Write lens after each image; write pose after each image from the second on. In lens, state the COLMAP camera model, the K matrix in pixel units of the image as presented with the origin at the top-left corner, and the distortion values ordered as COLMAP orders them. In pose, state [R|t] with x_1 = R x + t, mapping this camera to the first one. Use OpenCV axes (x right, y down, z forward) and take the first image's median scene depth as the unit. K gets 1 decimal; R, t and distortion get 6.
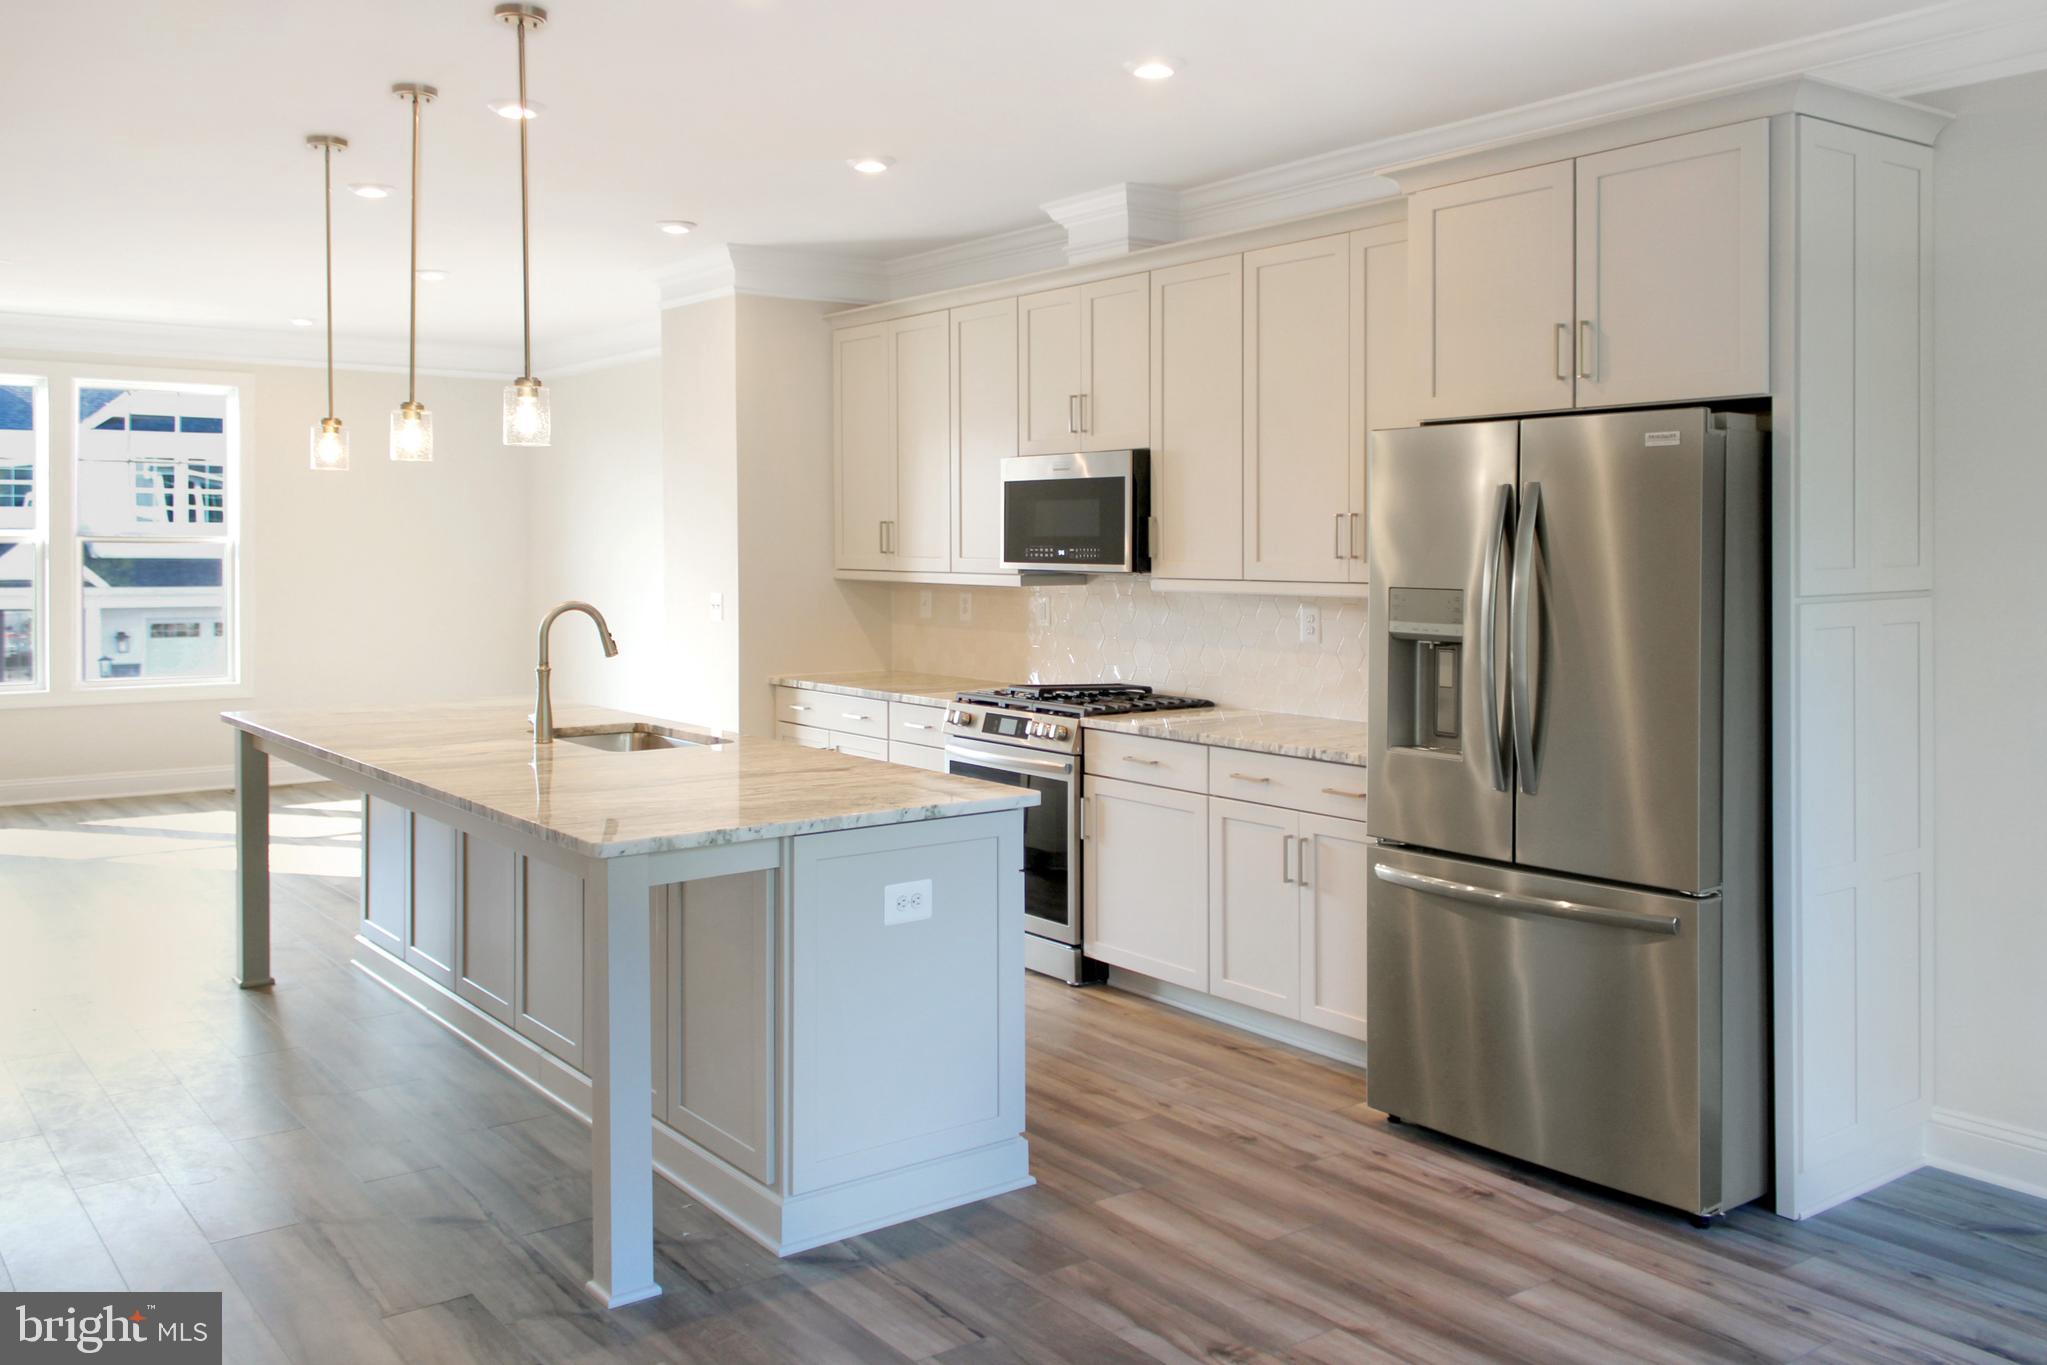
lens RADIAL K [[1778.2, 0, 953.8], [0, 1778.2, 556.8], [0, 0, 1]] dist [0.039812, -0.028810]
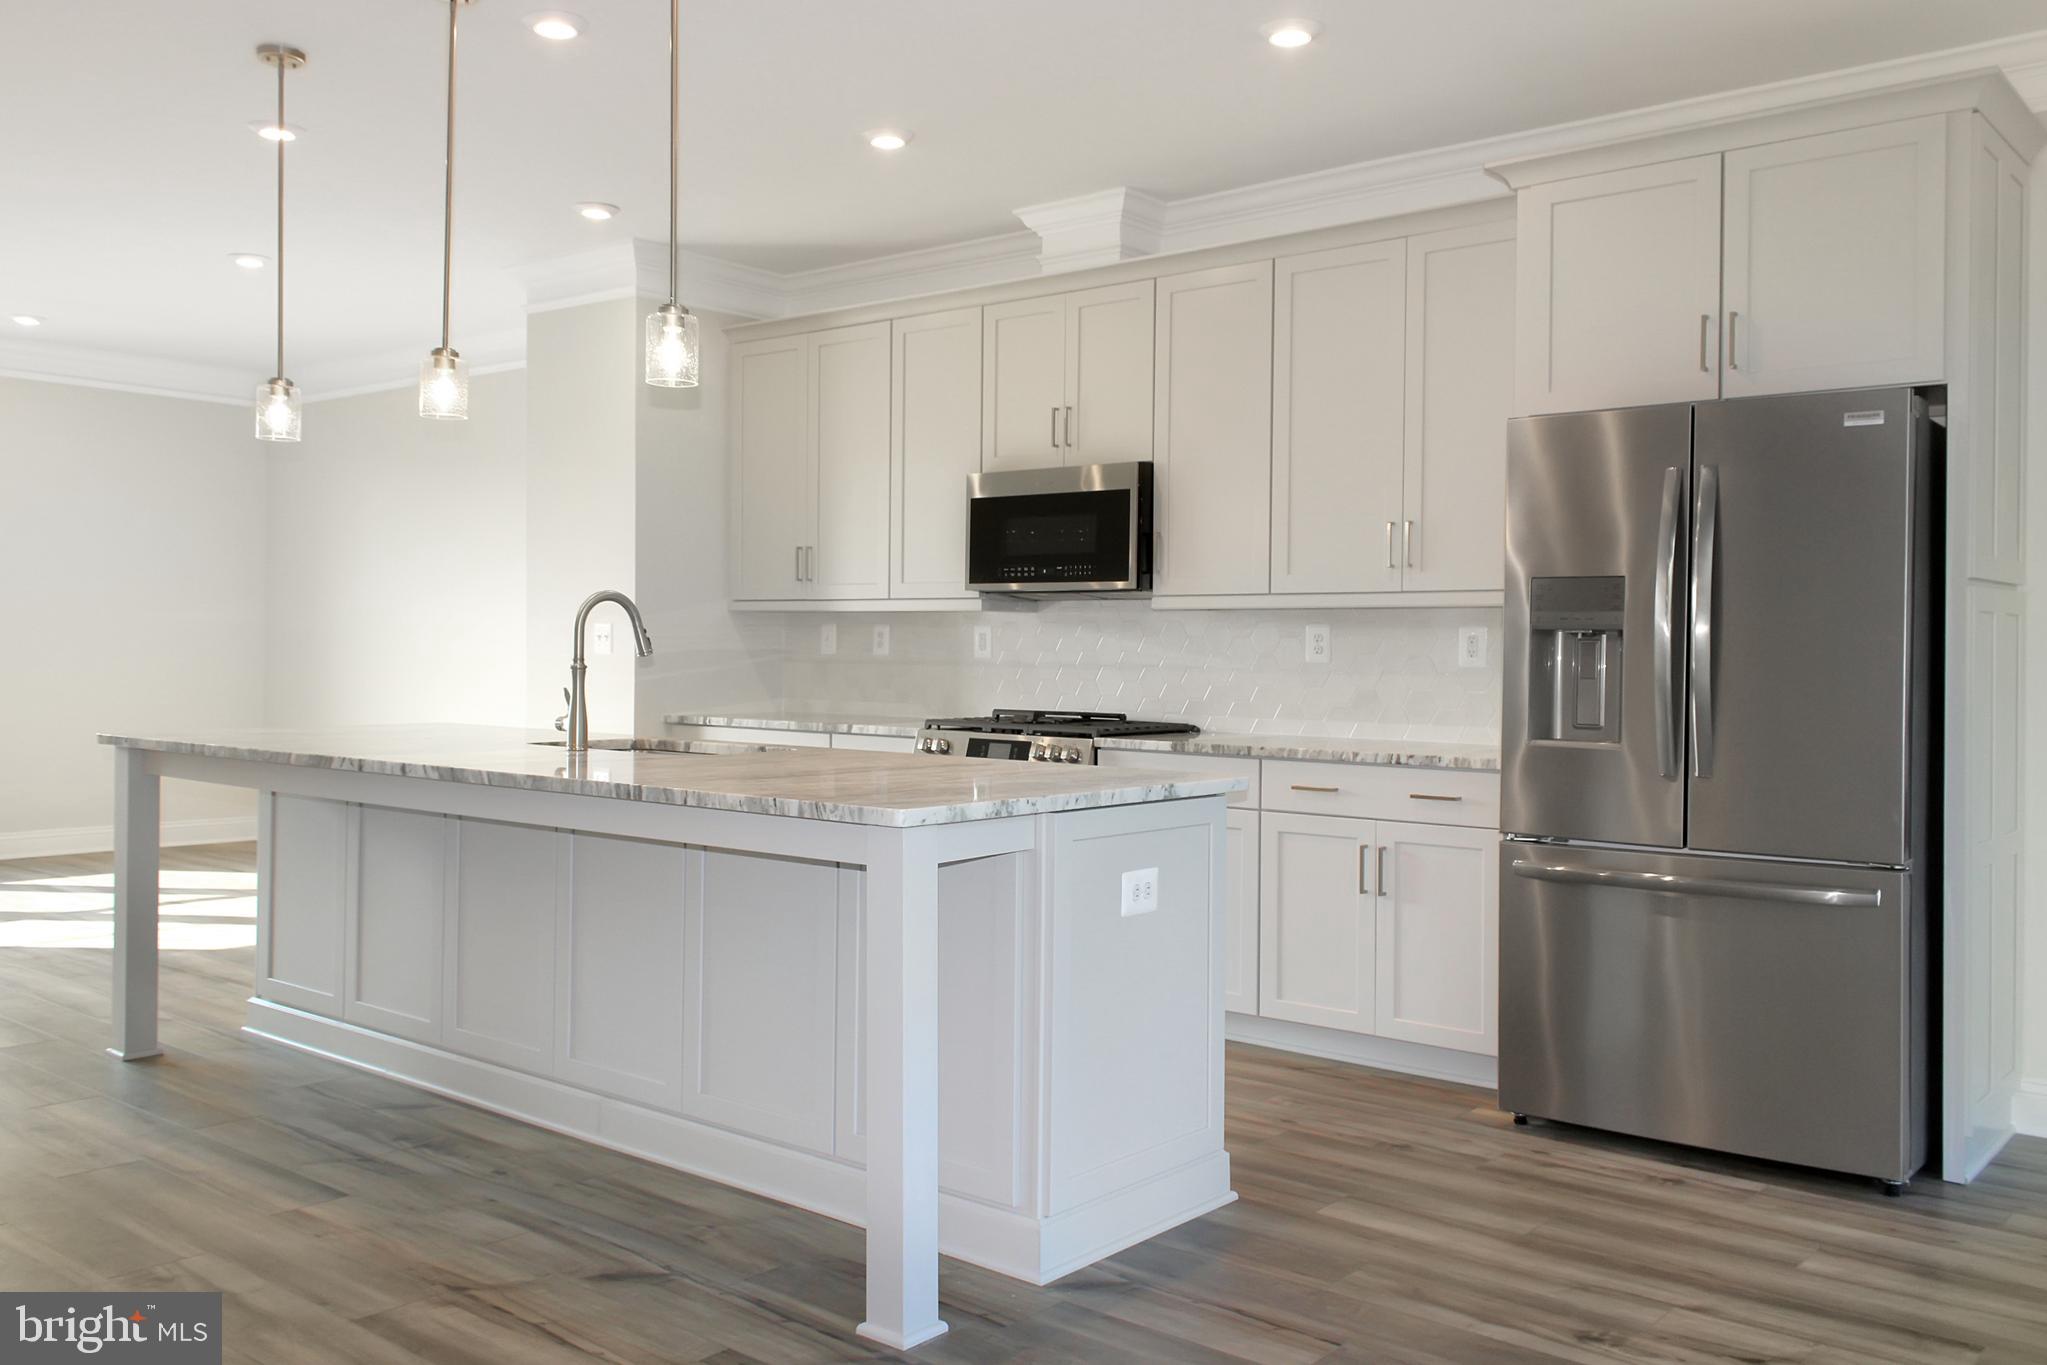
lens RADIAL K [[1778.2, 0, 973.9], [0, 1778.2, 641.0], [0, 0, 1]] dist [0.039812, -0.028810]
pose [[0.969593, 0.016040, 0.244197, -0.277445], [-0.012316, 0.999784, -0.016770, 0.068388], [-0.244413, 0.013253, 0.969581, 0.113301]]
